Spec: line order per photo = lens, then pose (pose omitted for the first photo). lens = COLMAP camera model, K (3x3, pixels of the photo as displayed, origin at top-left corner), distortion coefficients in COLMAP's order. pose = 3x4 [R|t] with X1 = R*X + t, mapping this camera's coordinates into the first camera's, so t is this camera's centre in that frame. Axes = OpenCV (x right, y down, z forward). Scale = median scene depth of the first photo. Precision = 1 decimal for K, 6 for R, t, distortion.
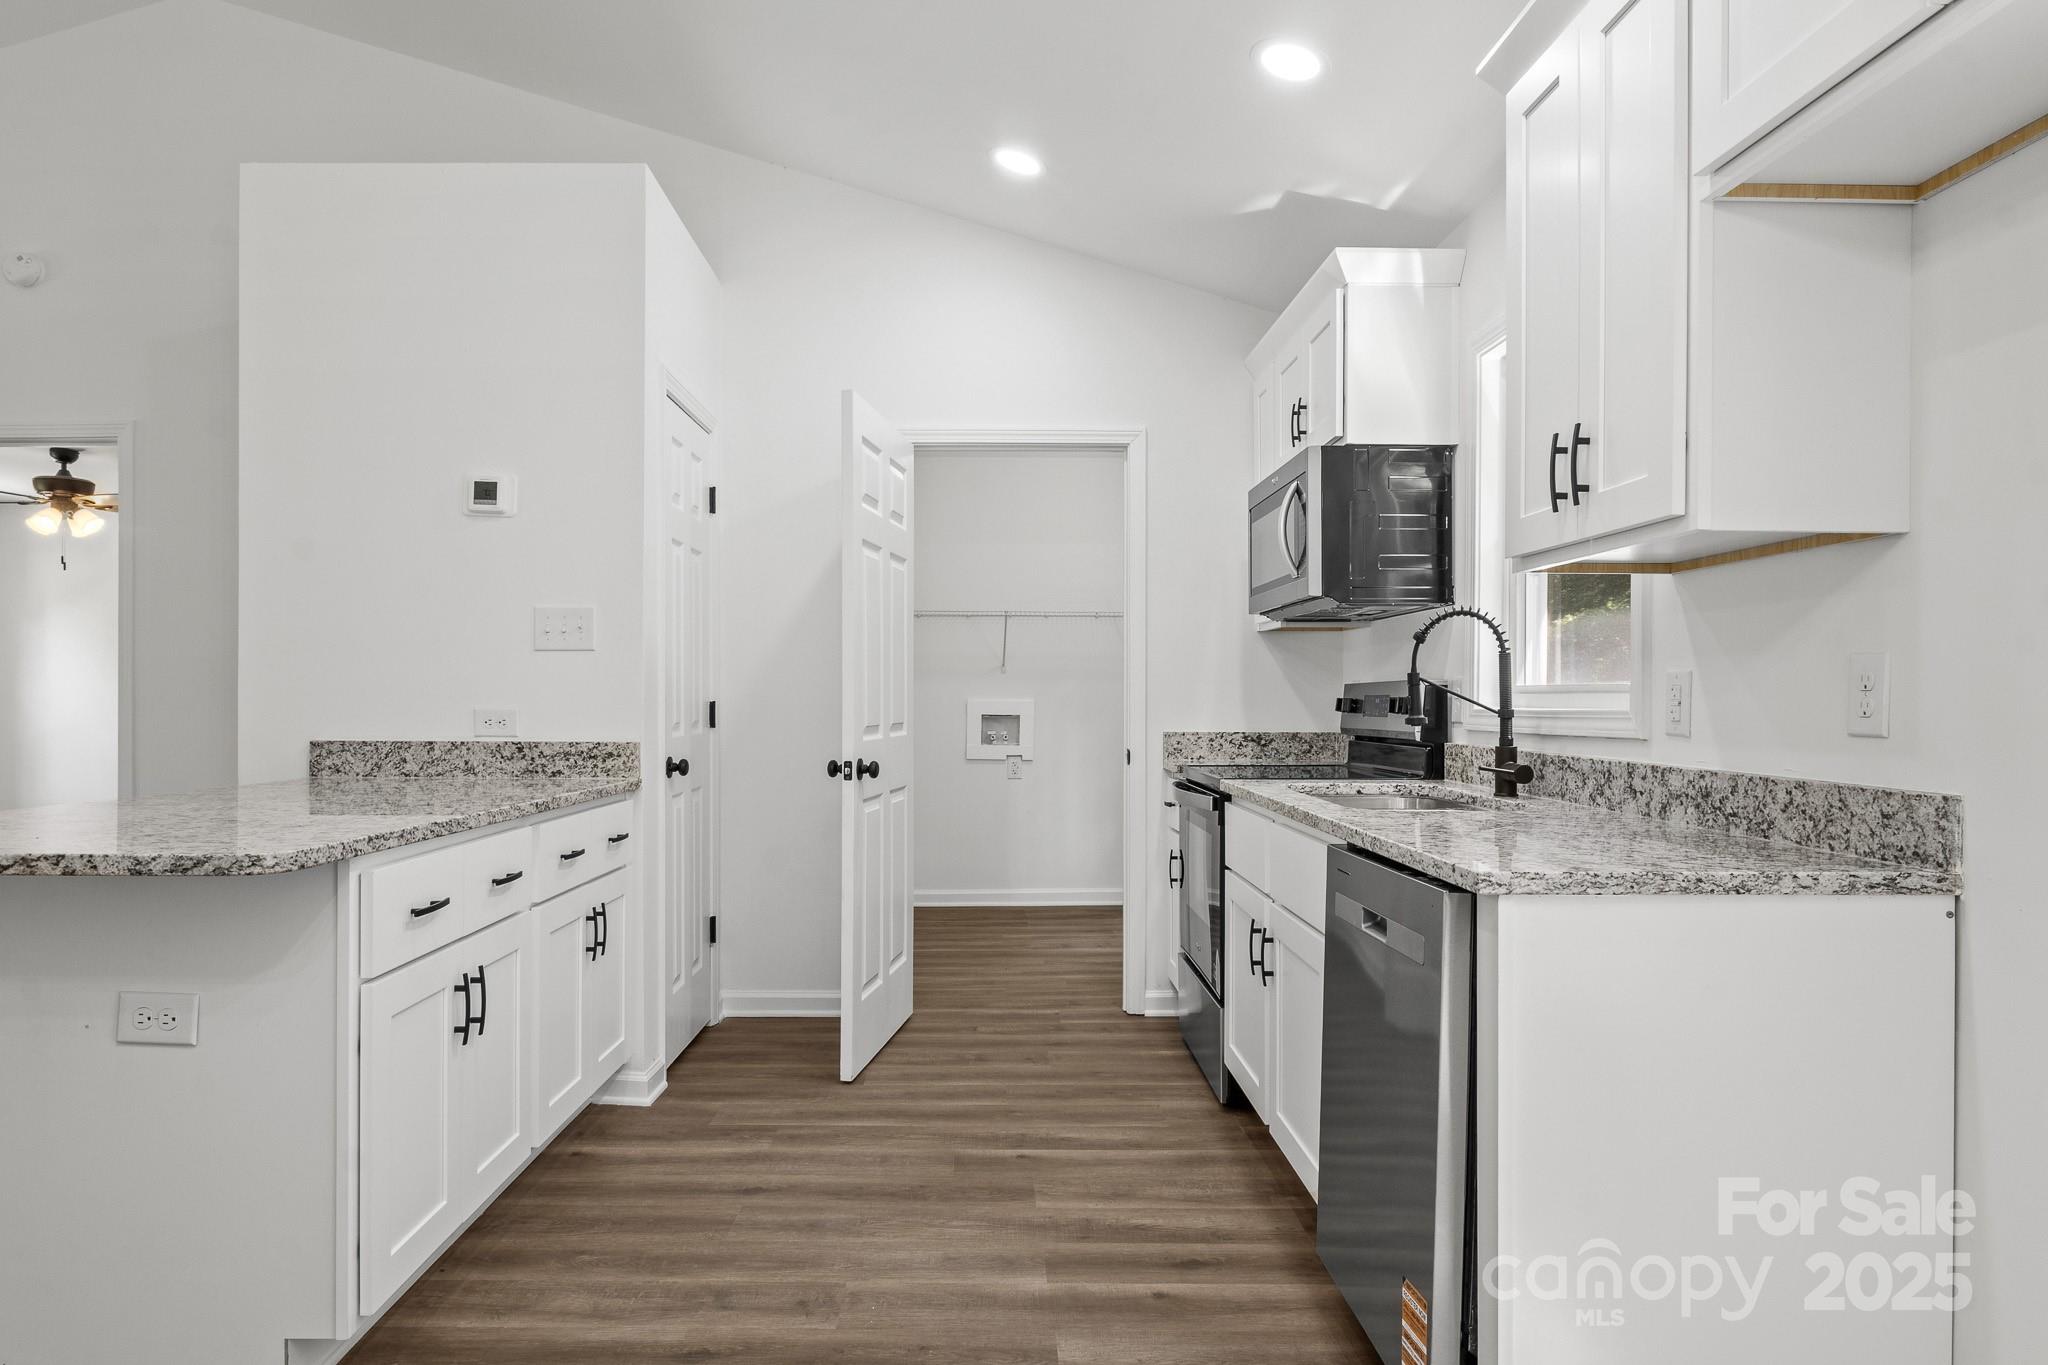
lens RADIAL K [[1252.9, 0, 995.4], [0, 1252.9, 701.2], [0, 0, 1]] dist [-0.002170, -0.000729]
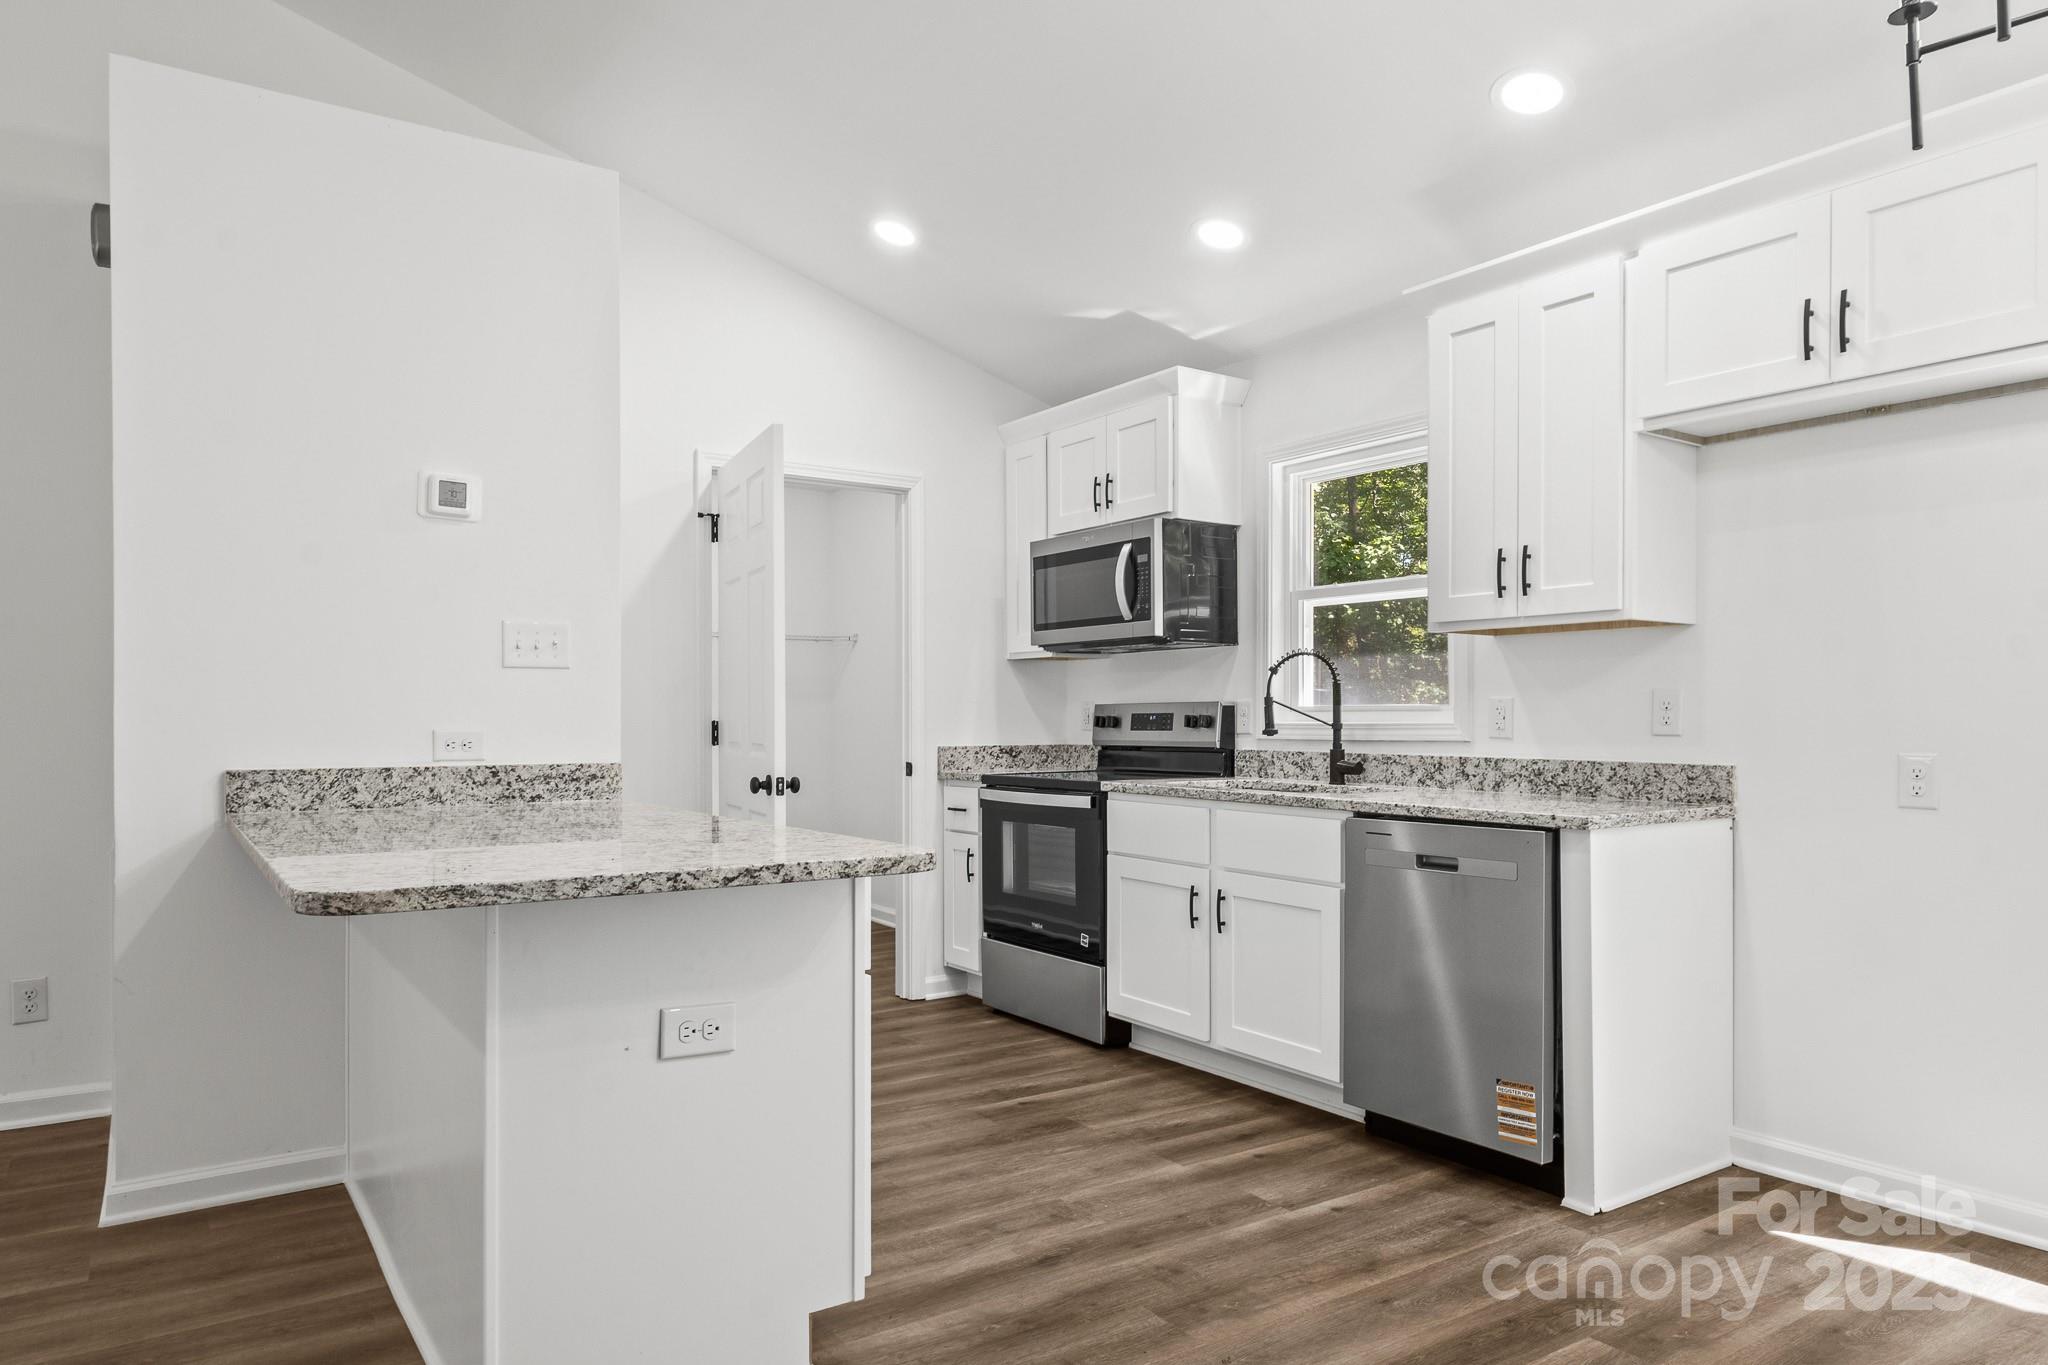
lens RADIAL K [[1294.8, 0, 1024.4], [0, 1294.8, 720.5], [0, 0, 1]] dist [0.005509, -0.000783]
pose [[0.831260, -0.005176, 0.555860, -0.819853], [0.005025, 0.999986, 0.001797, -0.001087], [-0.555862, 0.001299, 0.831274, -0.025385]]
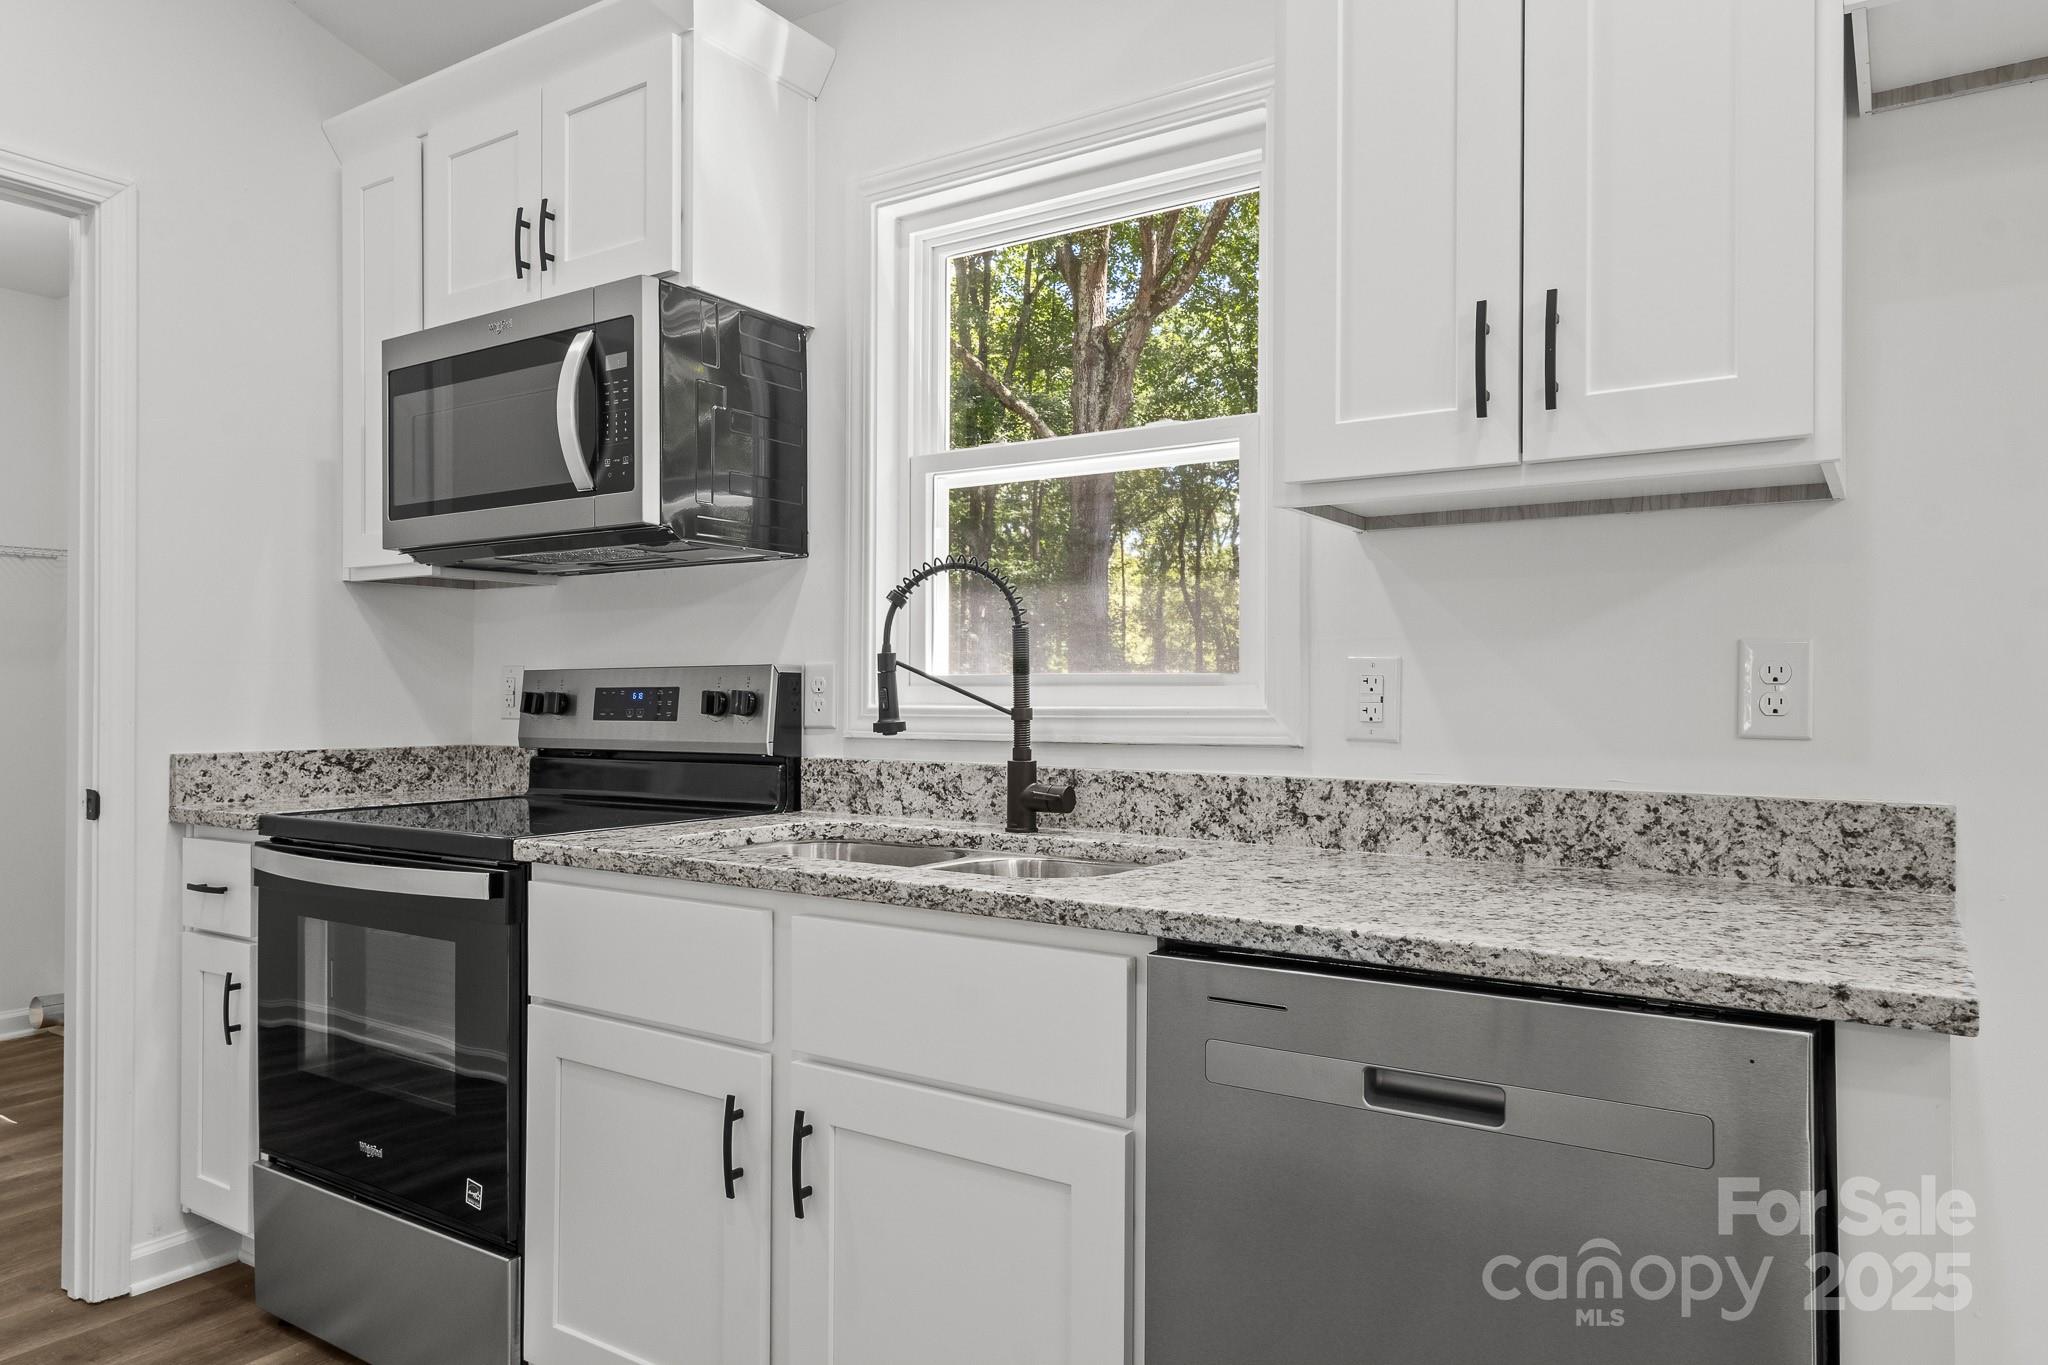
lens RADIAL K [[1329.8, 0, 1022.5], [0, 1329.8, 689.2], [0, 0, 1]] dist [0.017030, -0.003048]
pose [[0.567591, 0.003051, 0.823305, -0.241663], [0.001078, 0.999990, -0.004449, -0.001079], [-0.823310, 0.003413, 0.567582, 0.673411]]
